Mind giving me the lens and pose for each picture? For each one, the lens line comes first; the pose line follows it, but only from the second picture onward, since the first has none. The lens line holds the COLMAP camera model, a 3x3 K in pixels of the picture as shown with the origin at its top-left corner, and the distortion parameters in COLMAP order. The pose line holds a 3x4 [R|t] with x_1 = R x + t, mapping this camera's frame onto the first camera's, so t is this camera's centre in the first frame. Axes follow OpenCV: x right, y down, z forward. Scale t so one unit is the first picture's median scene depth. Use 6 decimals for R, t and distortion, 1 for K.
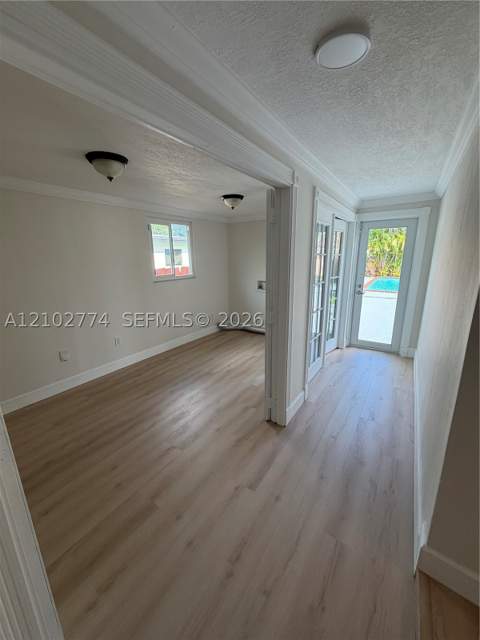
lens RADIAL K [[255.8, 0, 240.0], [0, 255.8, 320.0], [0, 0, 1]] dist [-0.000295, -0.000224]
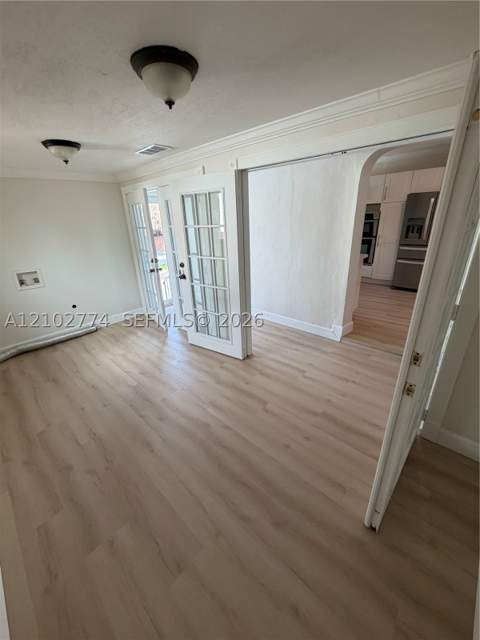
lens RADIAL K [[260.0, 0, 243.5], [0, 260.0, 318.8], [0, 0, 1]] dist [0.007901, 0.000096]
pose [[0.163874, -0.362799, 0.917345, -1.076609], [0.283044, 0.908109, 0.308583, -0.197904], [-0.945003, 0.209080, 0.251504, 0.680531]]
